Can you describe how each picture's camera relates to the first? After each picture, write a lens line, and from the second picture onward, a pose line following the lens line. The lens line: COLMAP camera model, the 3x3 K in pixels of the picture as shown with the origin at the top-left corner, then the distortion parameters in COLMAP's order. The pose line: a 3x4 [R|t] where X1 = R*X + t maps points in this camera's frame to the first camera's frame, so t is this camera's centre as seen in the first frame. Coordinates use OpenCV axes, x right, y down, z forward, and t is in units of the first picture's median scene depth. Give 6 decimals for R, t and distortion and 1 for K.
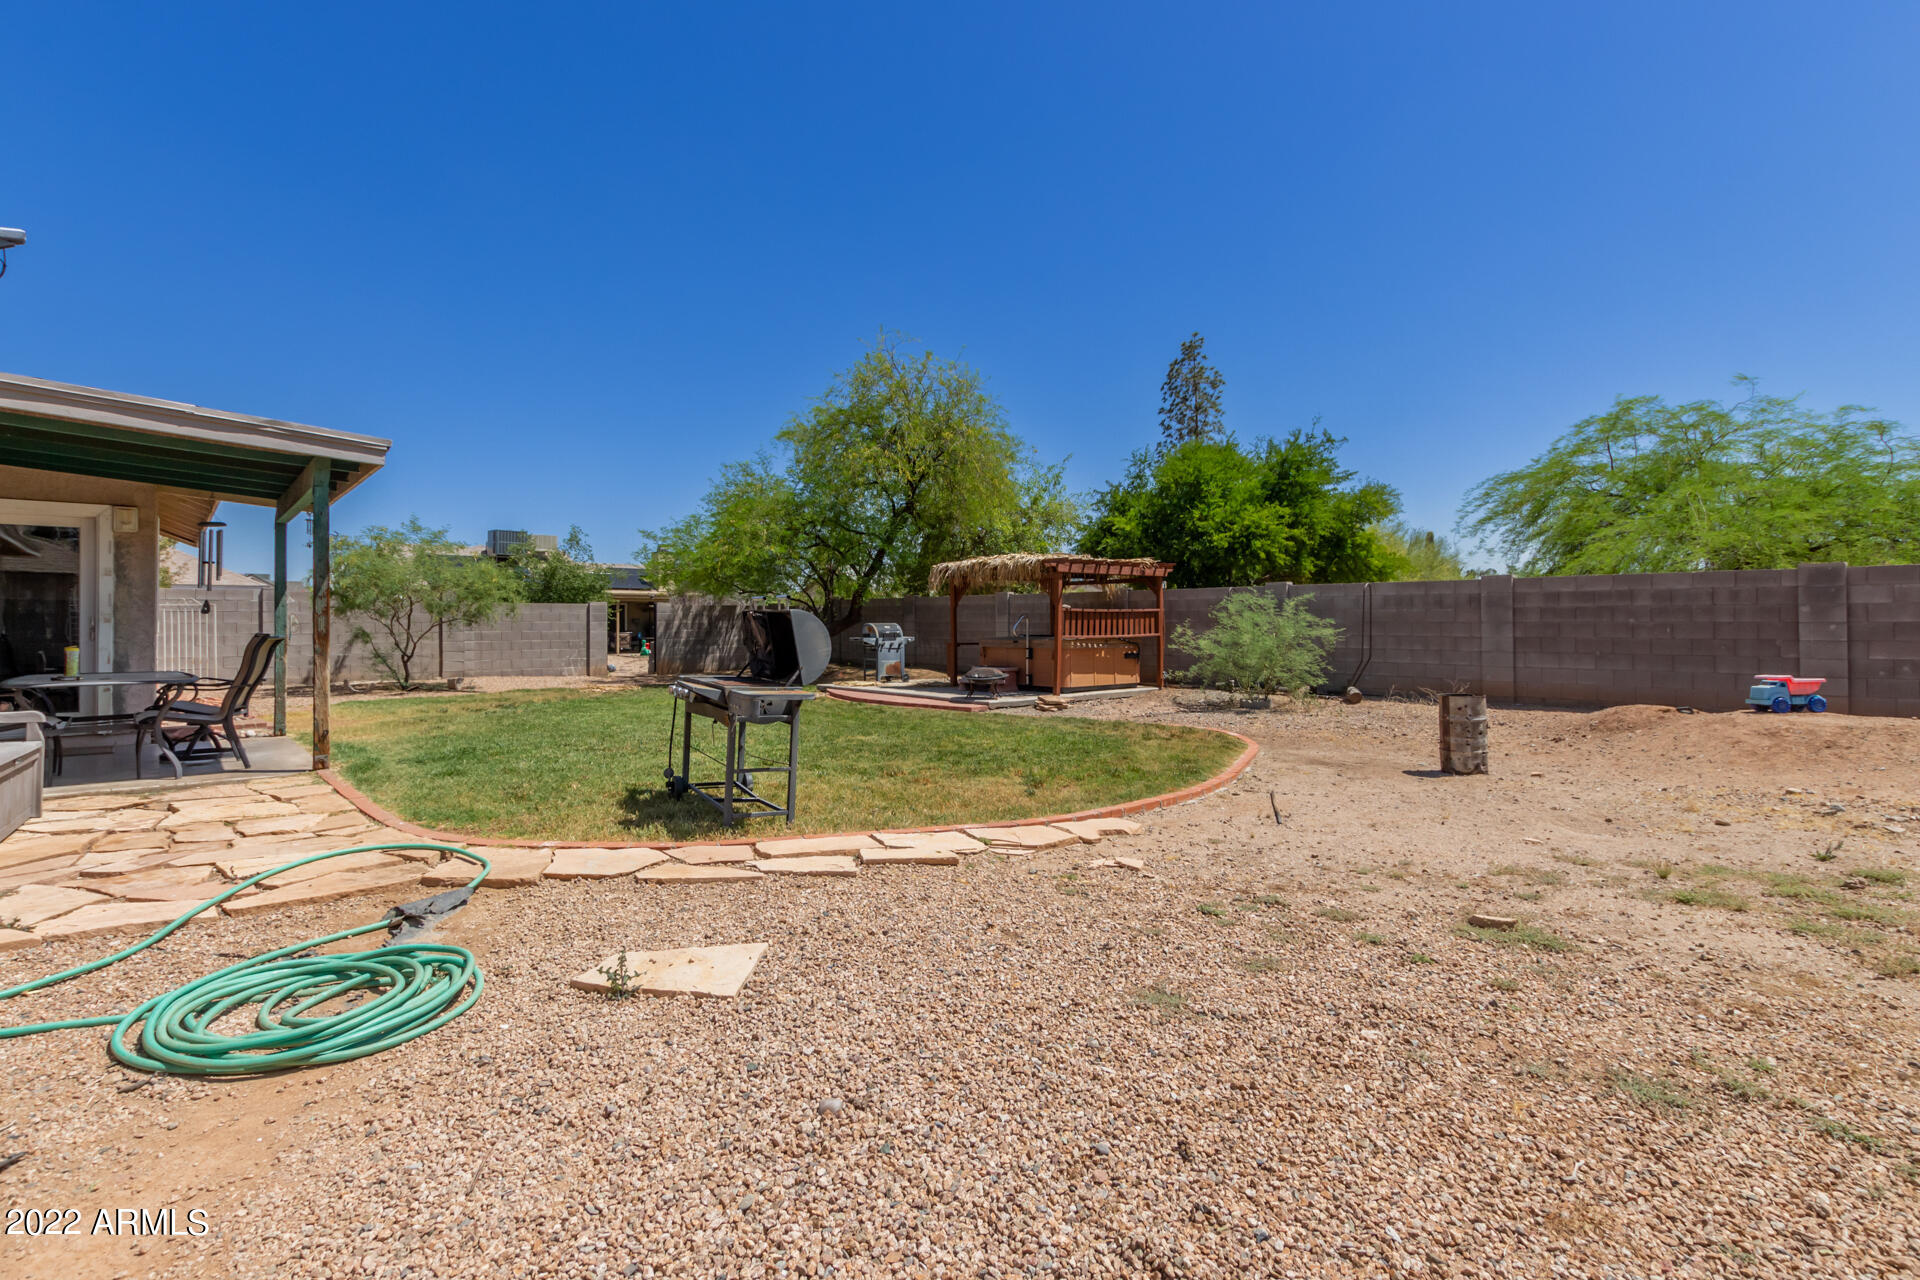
lens RADIAL K [[888.2, 0, 999.3], [0, 888.2, 609.7], [0, 0, 1]] dist [0.004251, -0.000444]
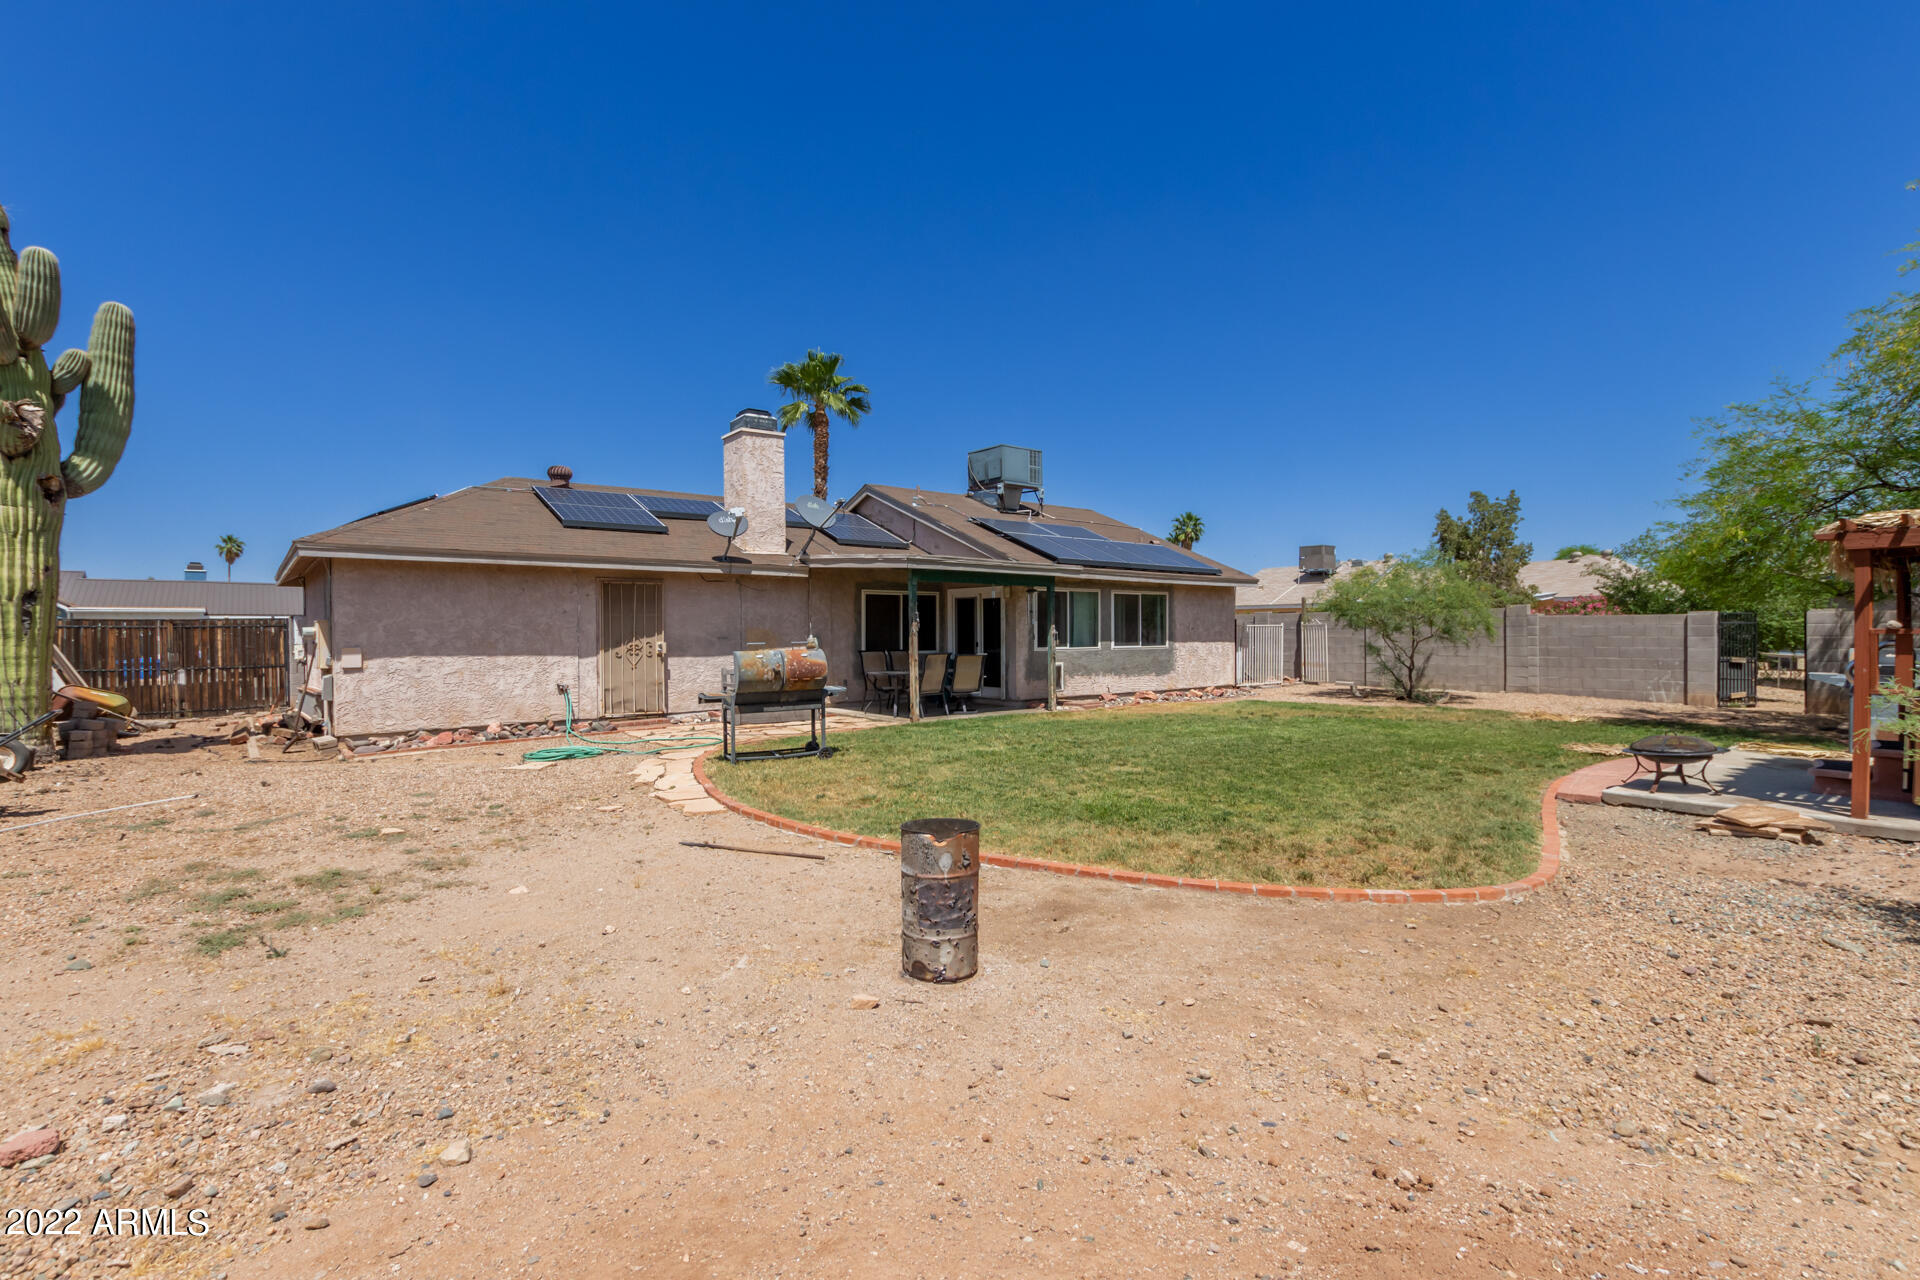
lens RADIAL K [[888.2, 0, 942.5], [0, 888.2, 636.2], [0, 0, 1]] dist [0.004251, -0.000444]
pose [[-0.084155, 0.008867, -0.996413, 0.454484], [0.023027, 0.999711, 0.006951, -0.009297], [0.996187, -0.022359, -0.084335, 0.462027]]
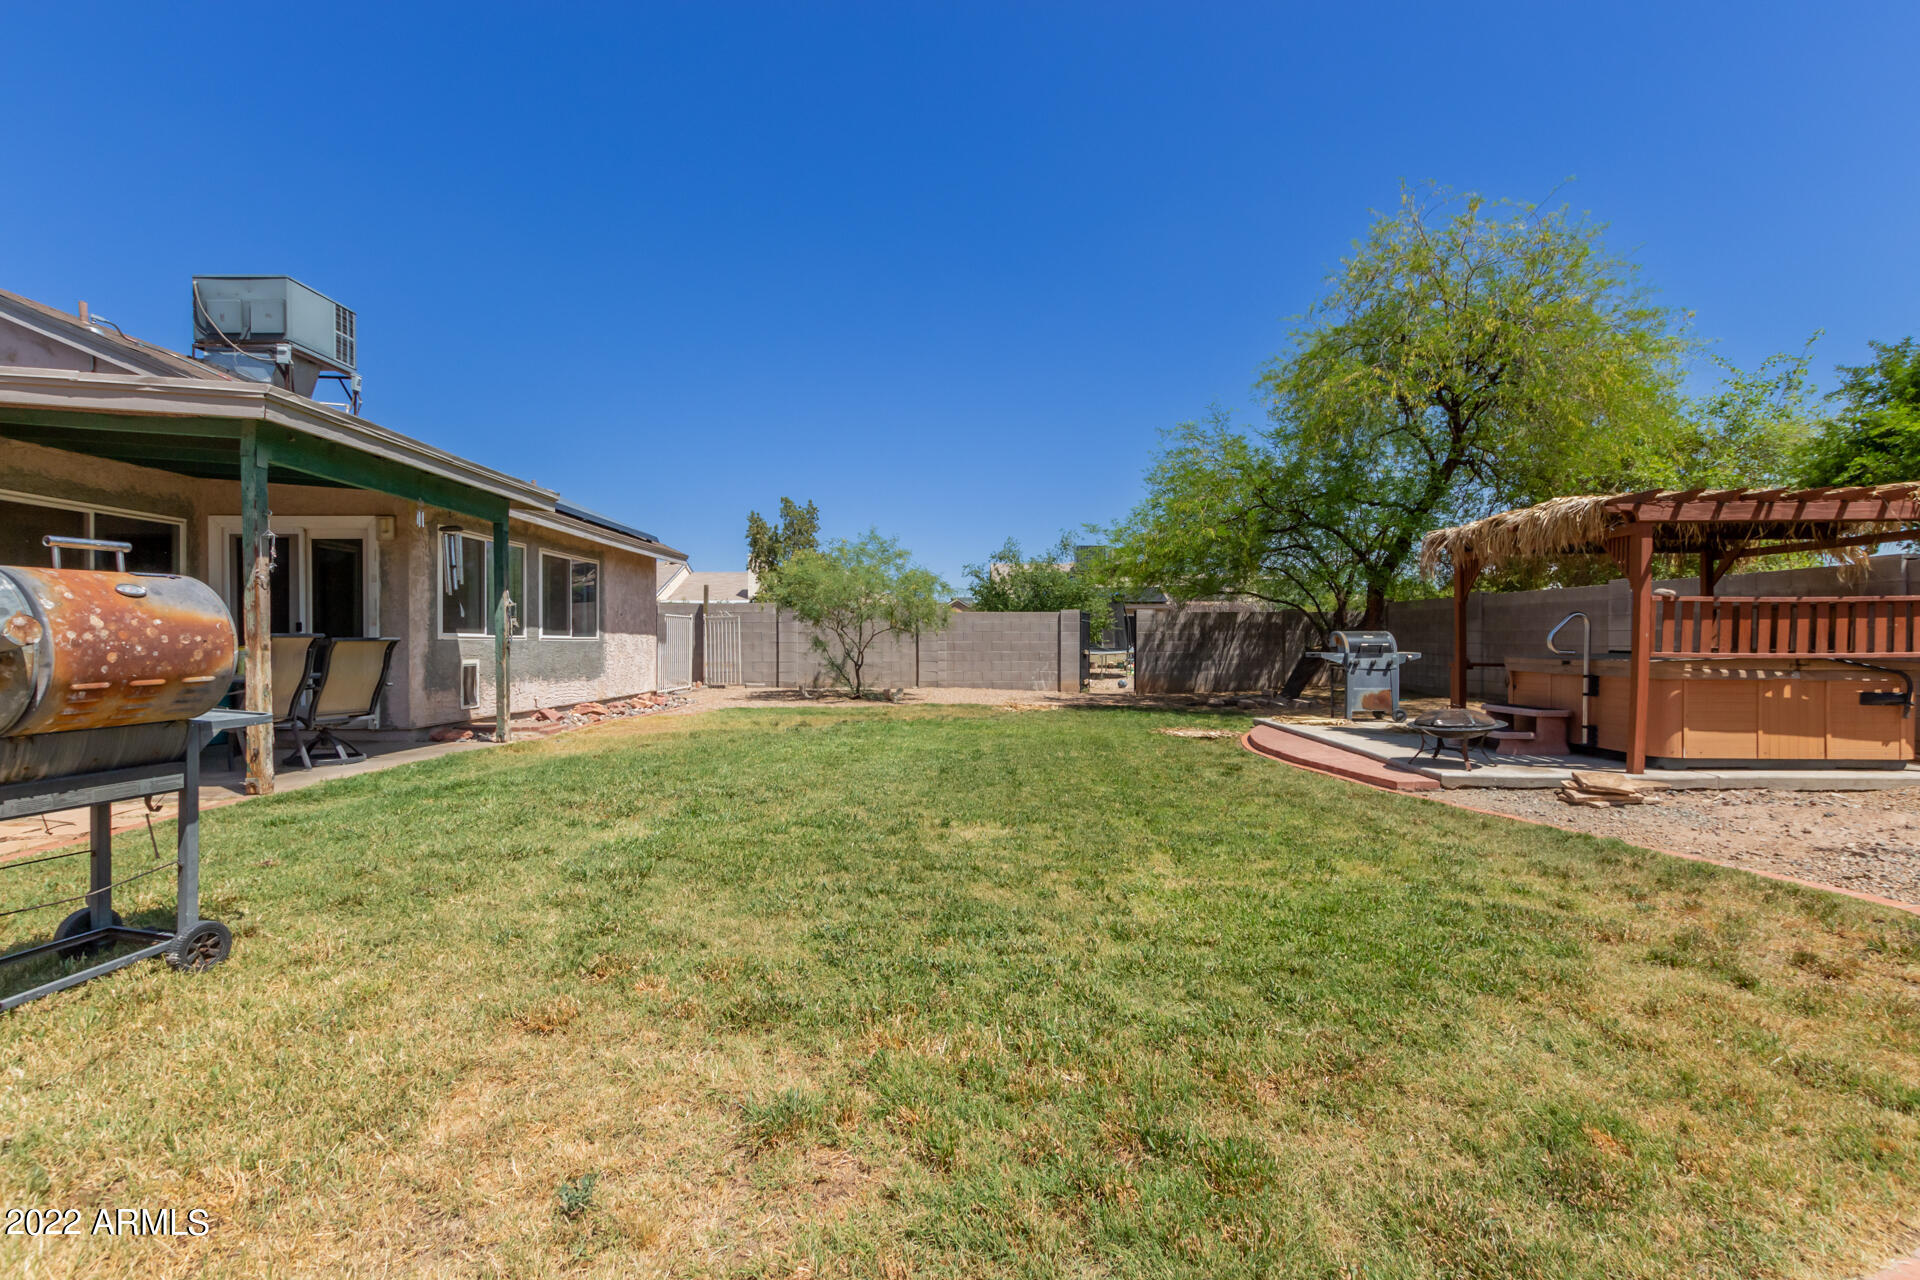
lens RADIAL K [[888.2, 0, 967.8], [0, 888.2, 650.6], [0, 0, 1]] dist [0.004251, -0.000444]
pose [[0.721359, 0.010565, -0.692481, 0.116240], [0.008730, 0.999665, 0.024345, 0.011059], [0.692507, -0.023607, 0.721025, 0.322546]]
